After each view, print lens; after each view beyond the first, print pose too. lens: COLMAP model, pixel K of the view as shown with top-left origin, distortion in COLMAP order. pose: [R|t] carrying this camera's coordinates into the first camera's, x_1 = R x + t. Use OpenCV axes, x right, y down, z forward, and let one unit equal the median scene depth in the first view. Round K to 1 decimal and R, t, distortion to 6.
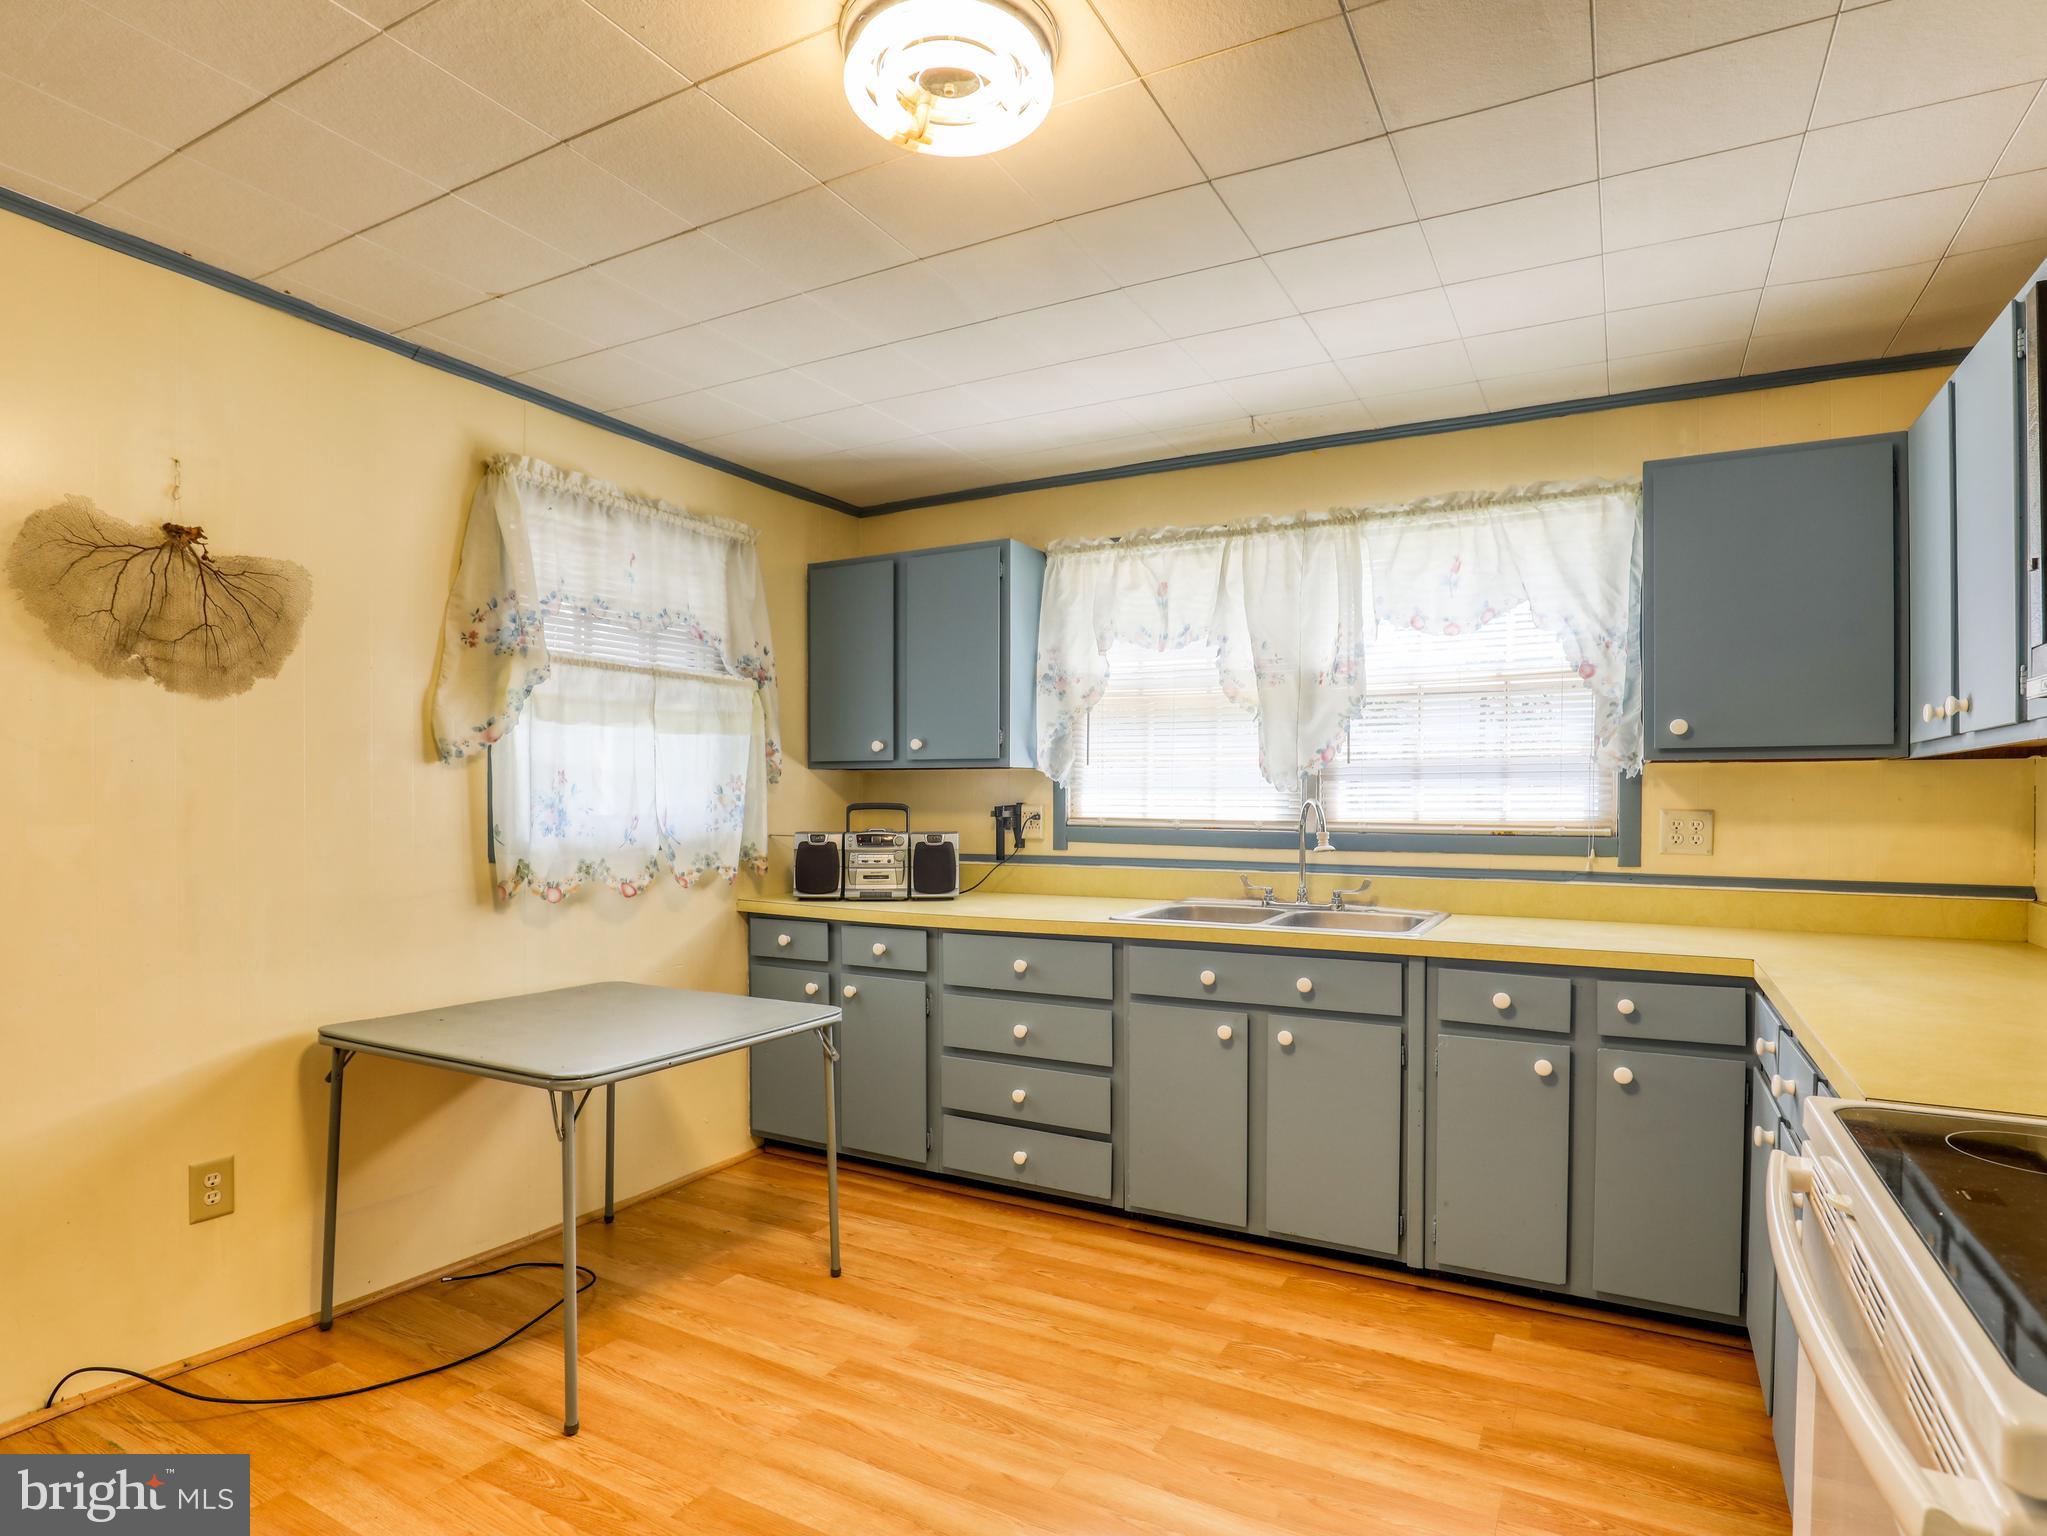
lens RADIAL K [[1070.5, 0, 1048.3], [0, 1070.5, 808.0], [0, 0, 1]] dist [-0.031635, -0.000358]
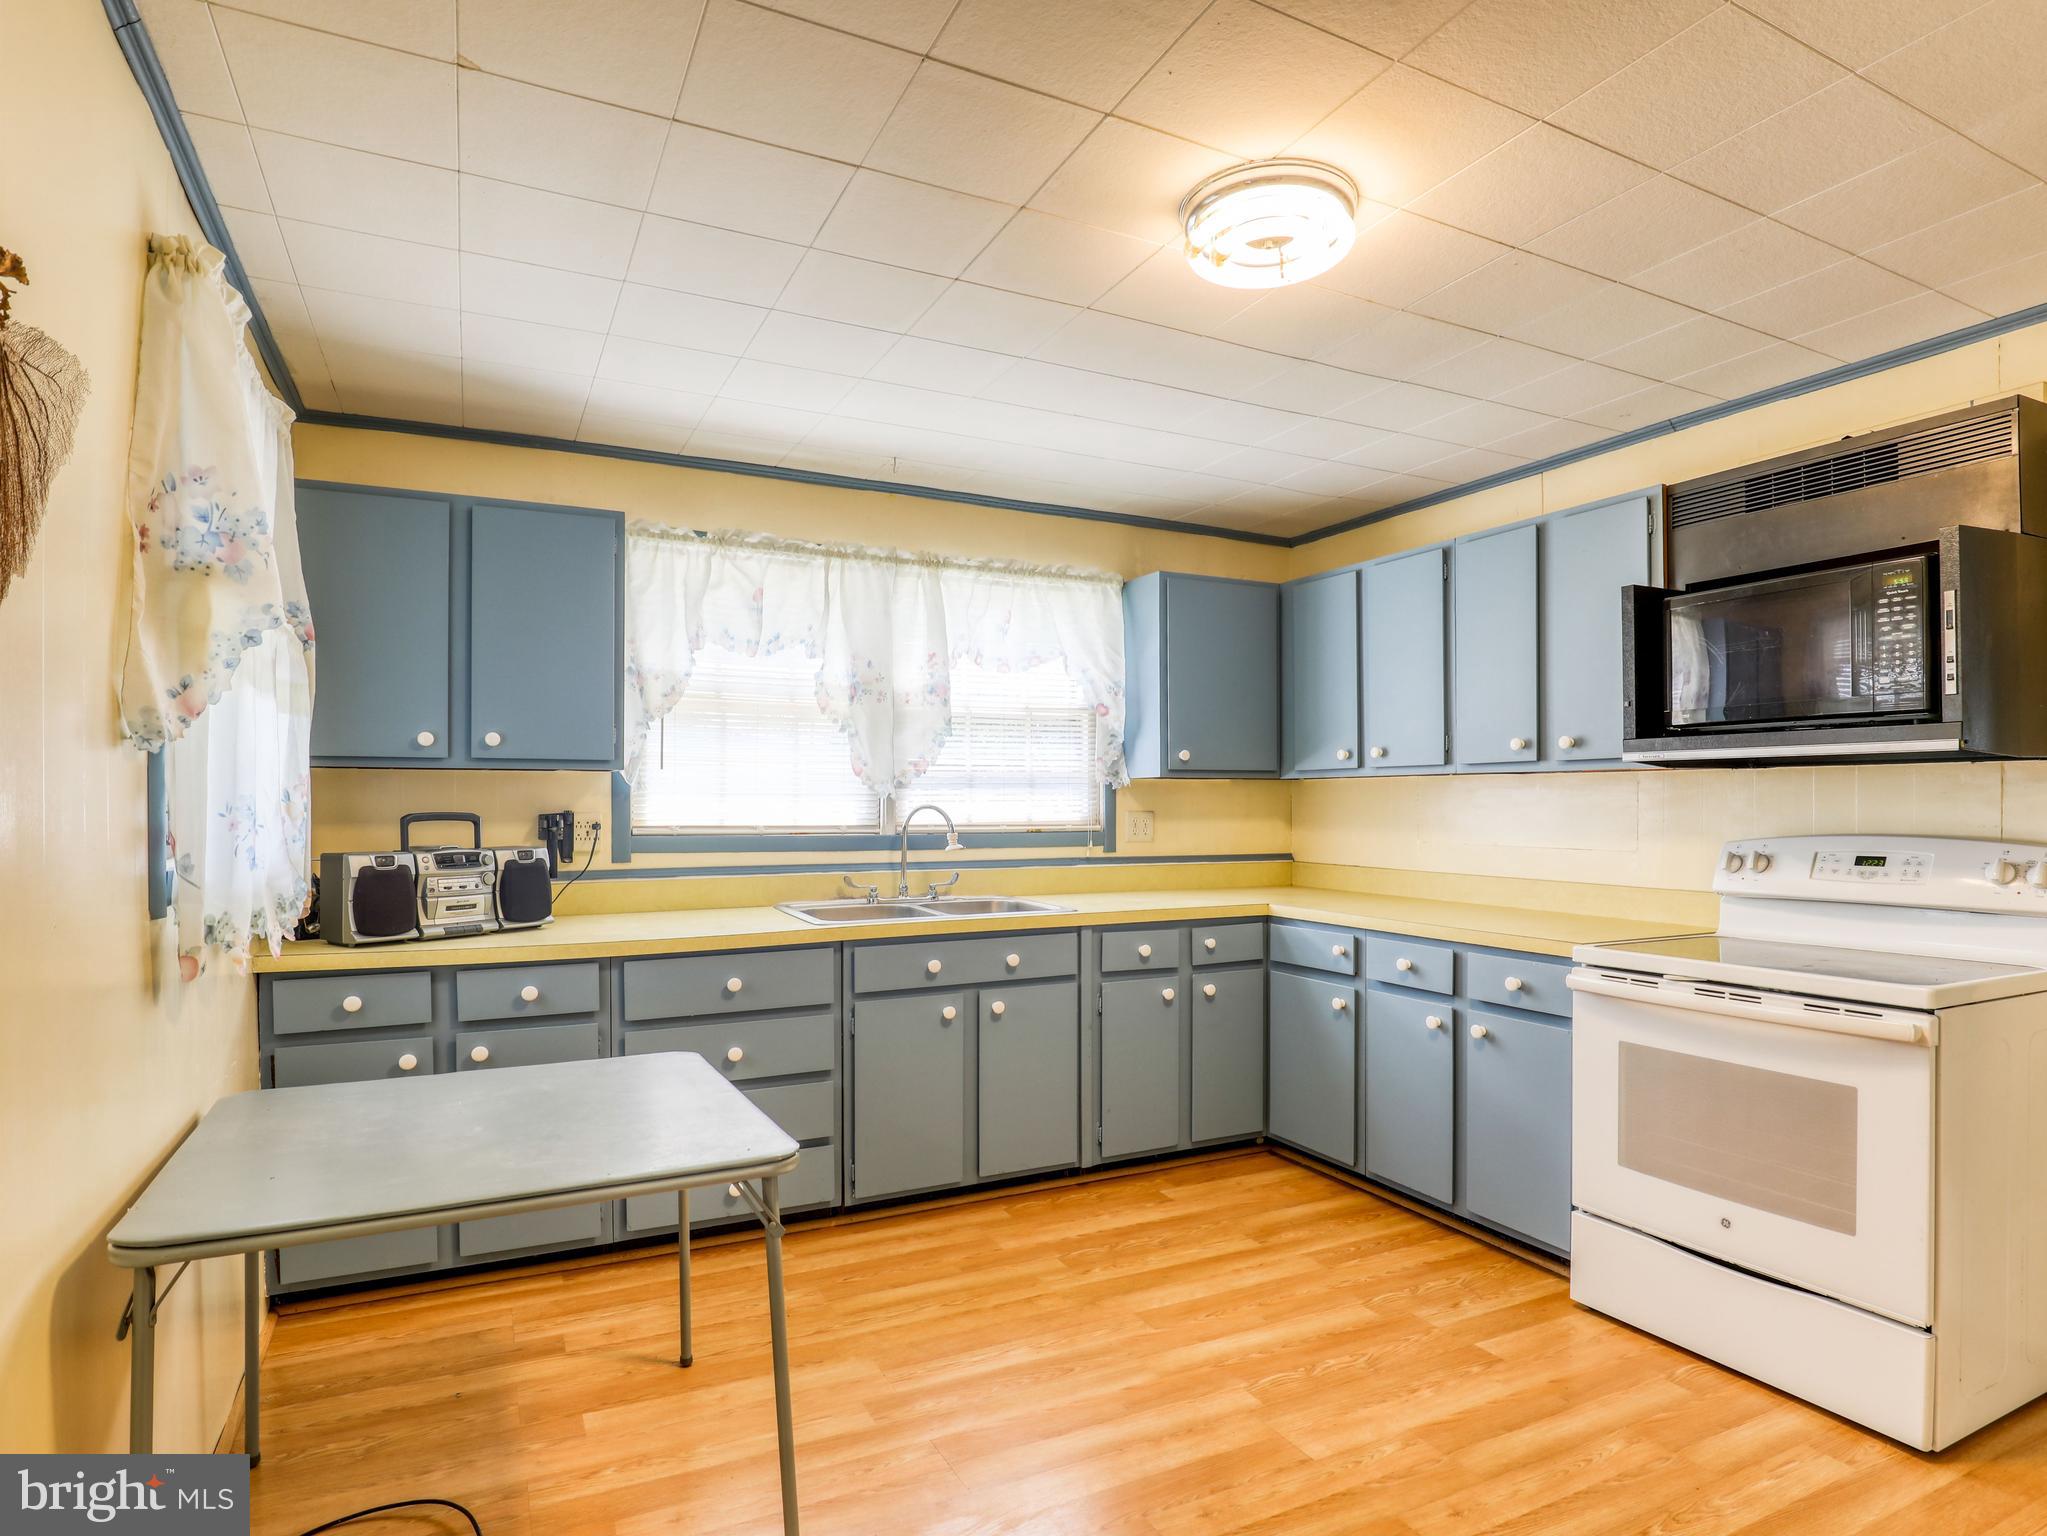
lens RADIAL K [[1070.5, 0, 1048.3], [0, 1070.5, 808.0], [0, 0, 1]] dist [-0.031635, -0.000358]
pose [[0.593041, -0.007011, 0.805141, -0.623103], [0.009649, 0.999952, 0.001600, -0.005975], [-0.805114, 0.006820, 0.593081, 0.226810]]
